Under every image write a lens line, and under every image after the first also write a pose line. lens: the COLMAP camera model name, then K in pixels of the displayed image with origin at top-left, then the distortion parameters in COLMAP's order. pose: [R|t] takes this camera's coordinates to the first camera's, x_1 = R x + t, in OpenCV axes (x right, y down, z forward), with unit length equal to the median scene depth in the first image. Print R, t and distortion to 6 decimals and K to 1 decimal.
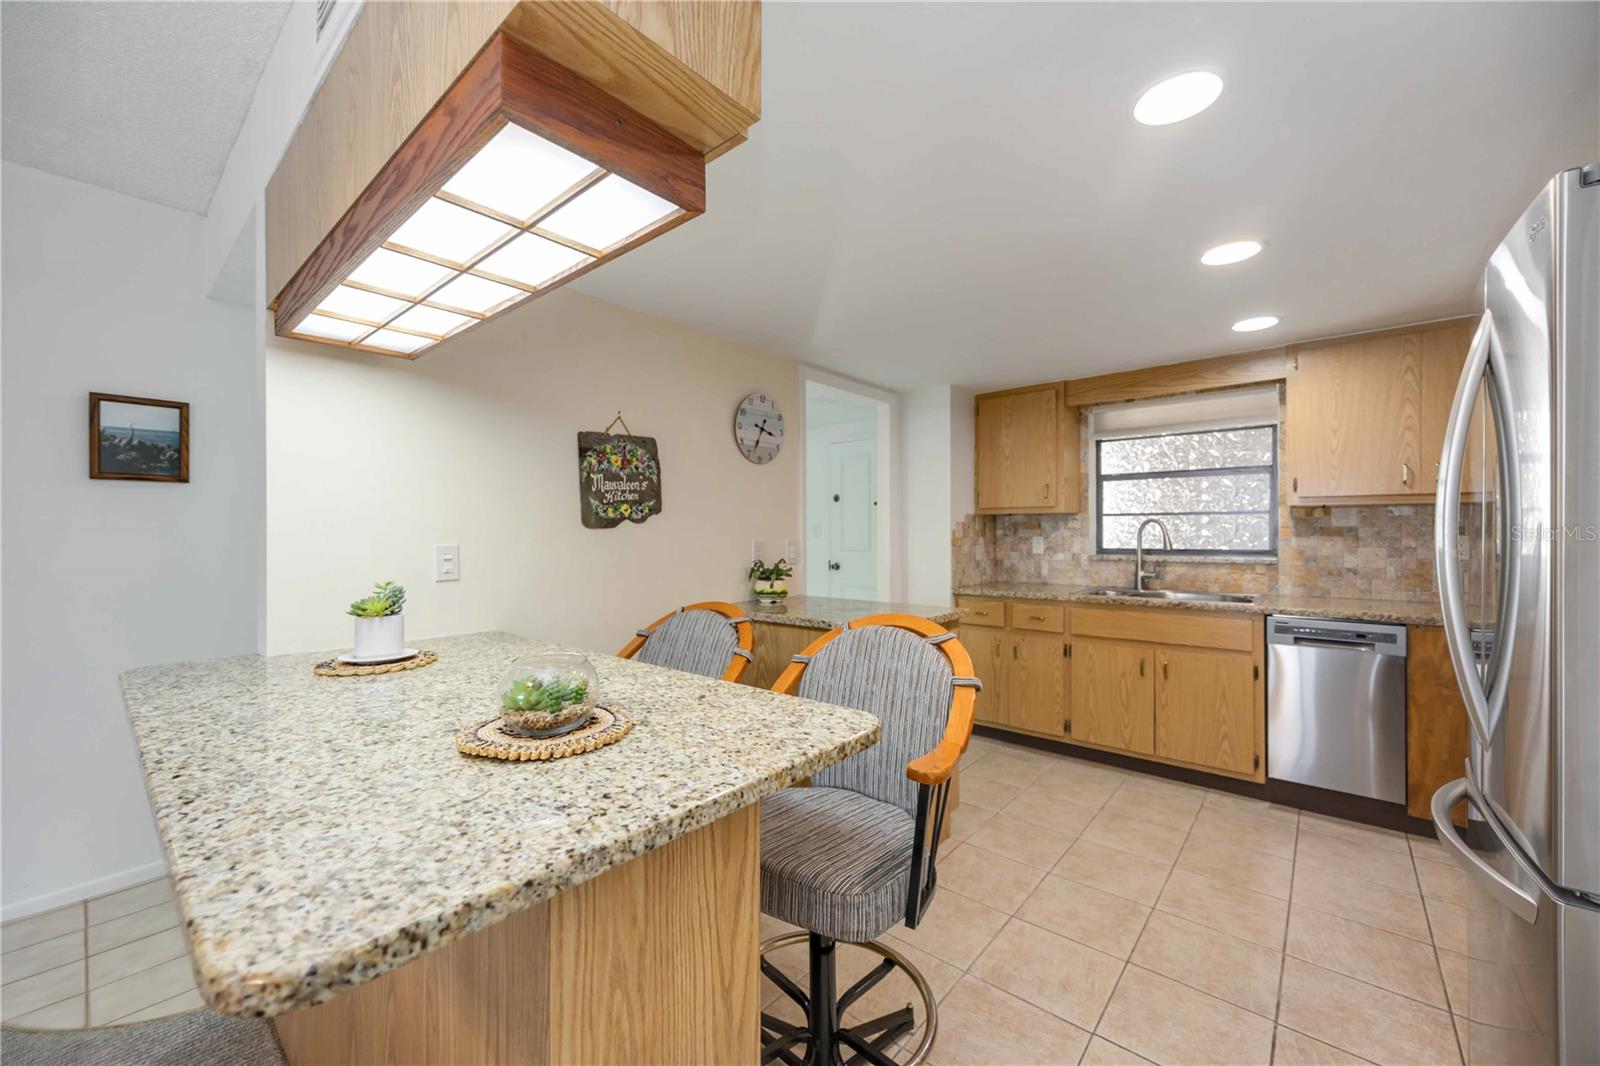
lens RADIAL K [[617.5, 0, 797.8], [0, 617.5, 534.2], [0, 0, 1]] dist [0.000450, -0.000118]
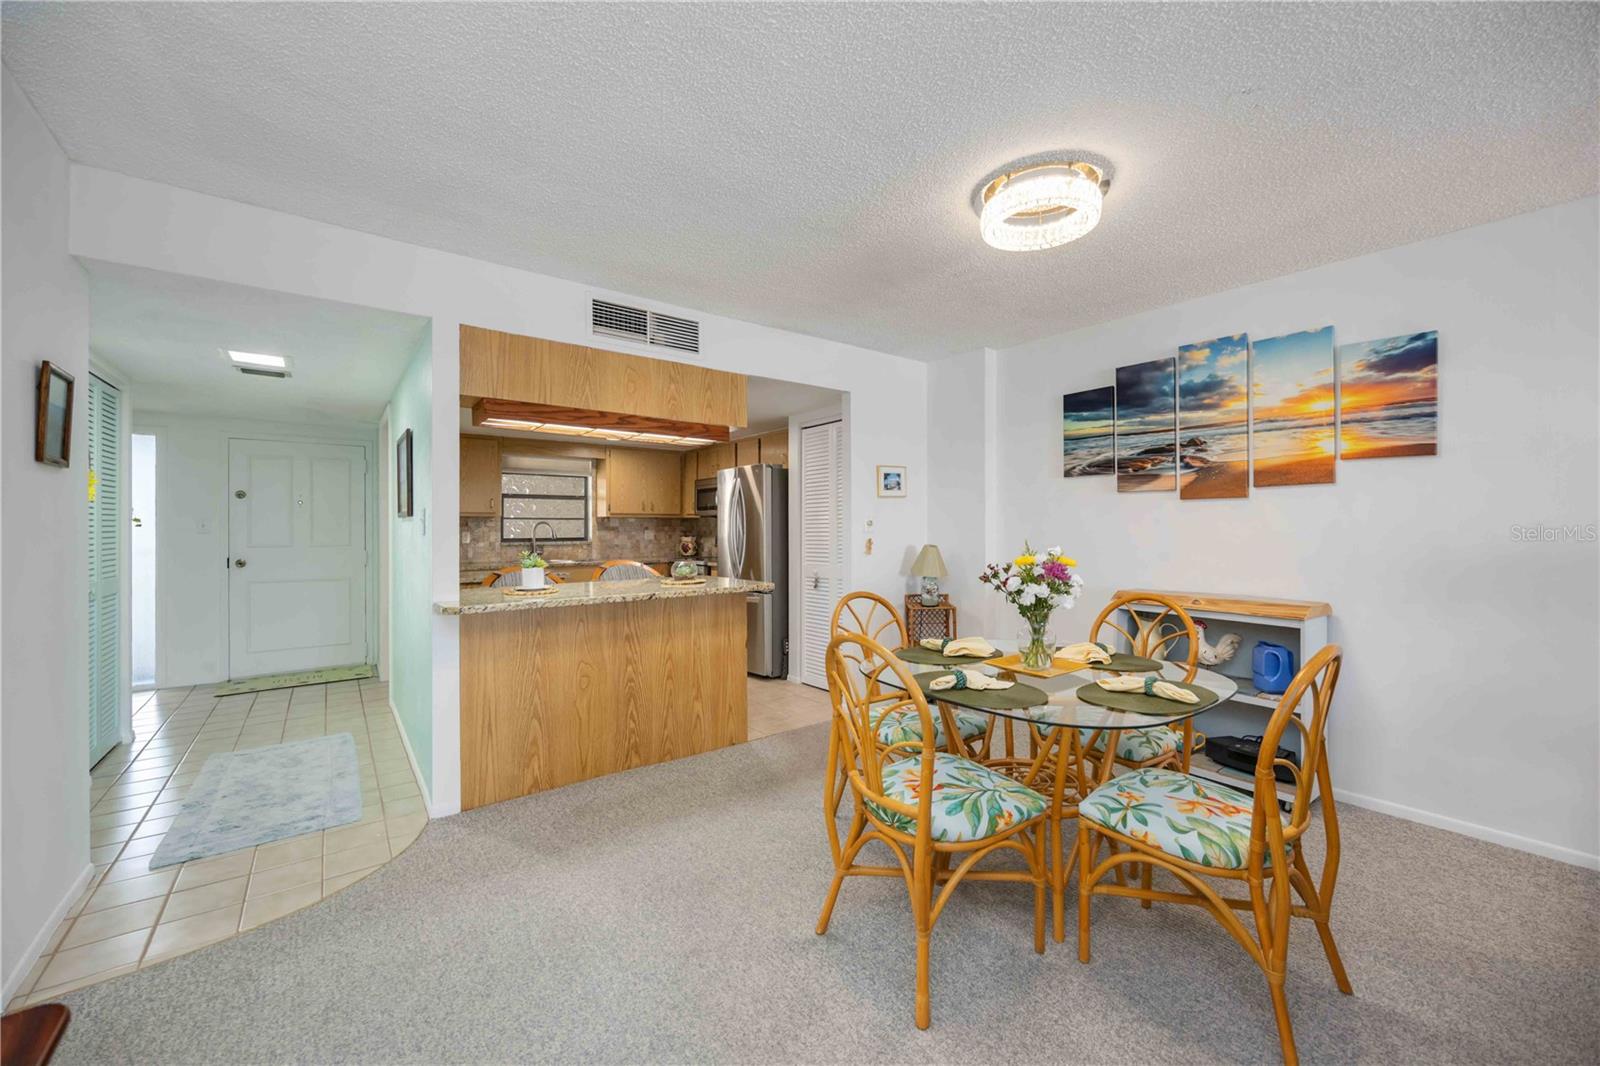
lens RADIAL K [[622.5, 0, 794.8], [0, 622.5, 529.4], [0, 0, 1]] dist [-0.002928, -0.000108]
pose [[0.213729, 0.000958, 0.976893, -1.191815], [0.004471, 0.999988, -0.001959, 0.006096], [-0.976883, 0.004787, 0.213722, -0.133827]]
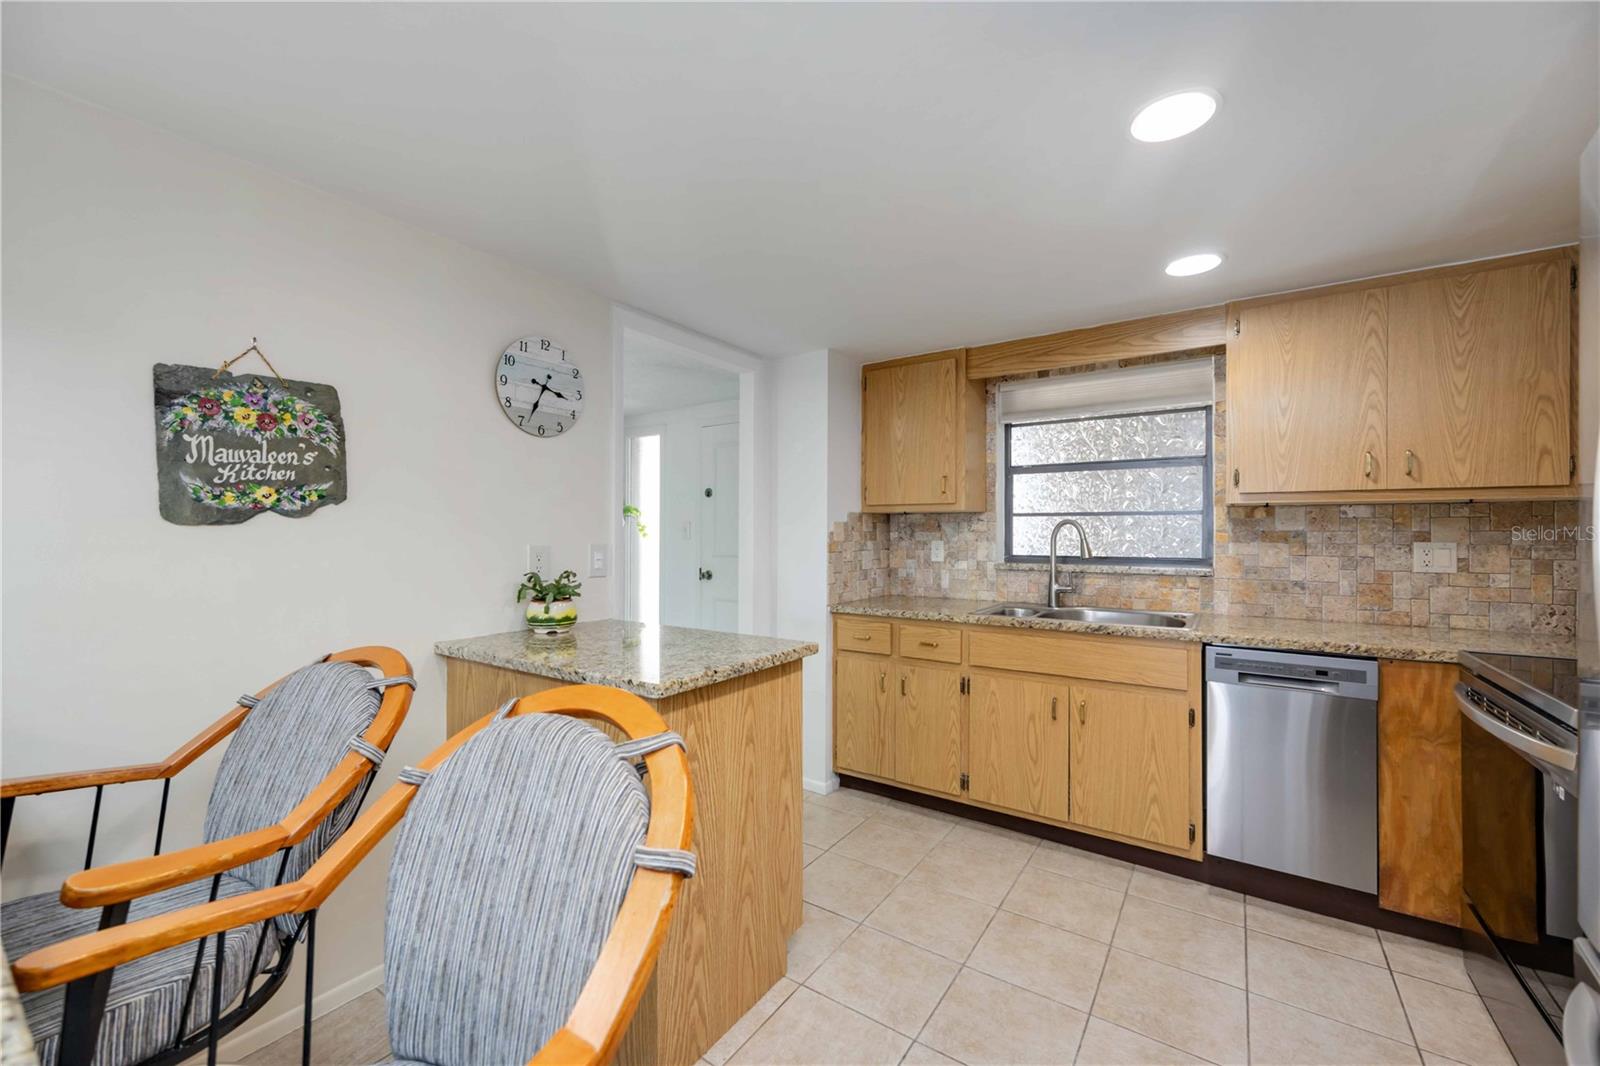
lens RADIAL K [[637.9, 0, 796.6], [0, 637.9, 531.2], [0, 0, 1]] dist [0.000921, 0.000257]
pose [[0.994135, 0.006696, 0.107941, 0.144371], [-0.005907, 0.999953, -0.007631, -0.001278], [-0.107987, 0.006948, 0.994128, 0.229918]]
